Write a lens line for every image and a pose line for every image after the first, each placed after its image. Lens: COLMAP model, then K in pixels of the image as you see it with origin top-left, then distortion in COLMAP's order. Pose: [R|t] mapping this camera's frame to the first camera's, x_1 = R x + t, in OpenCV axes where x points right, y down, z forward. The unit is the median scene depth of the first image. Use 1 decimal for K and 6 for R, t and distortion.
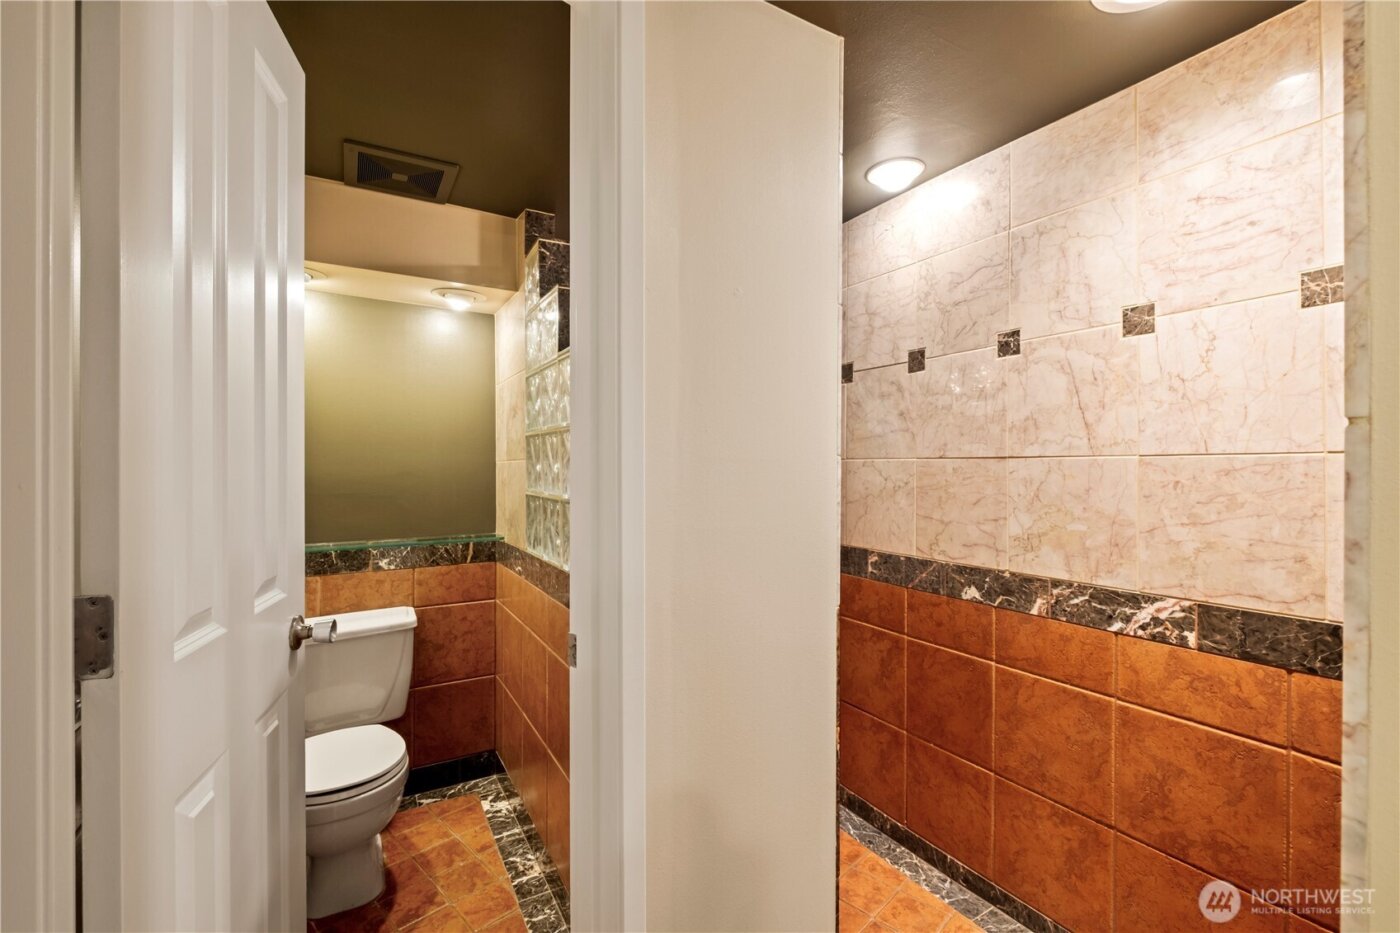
lens RADIAL K [[606.4, 0, 701.8], [0, 606.4, 463.7], [0, 0, 1]] dist [-0.000071, -0.001315]
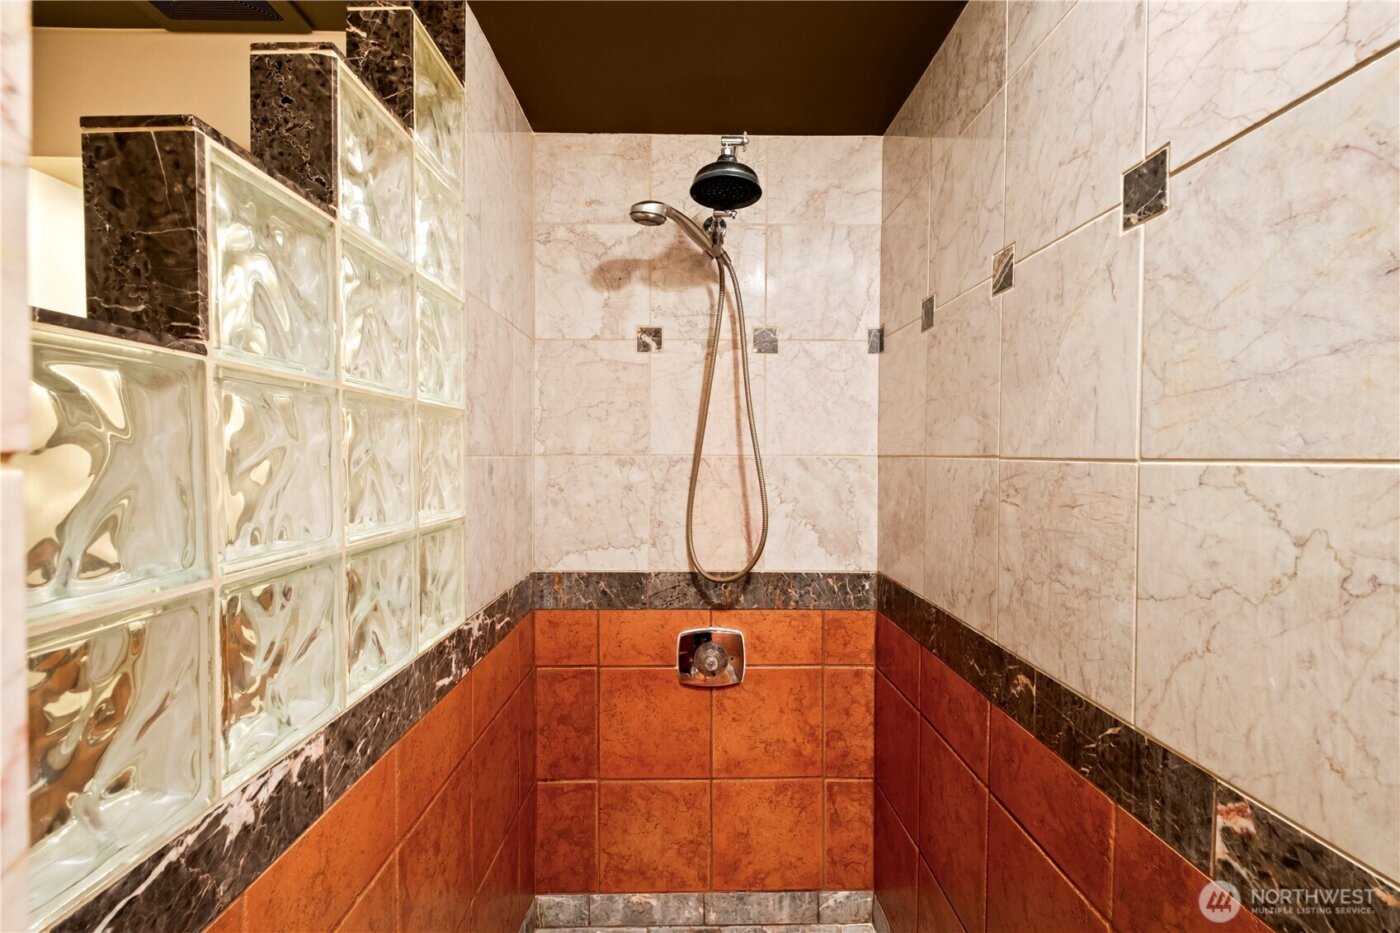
lens RADIAL K [[606.4, 0, 700.3], [0, 606.4, 463.7], [0, 0, 1]] dist [-0.000071, -0.001315]
pose [[0.872007, 0.010007, -0.489391, 0.203750], [-0.004457, 0.999912, 0.012504, -0.008516], [0.489473, -0.008722, 0.871975, 0.642170]]
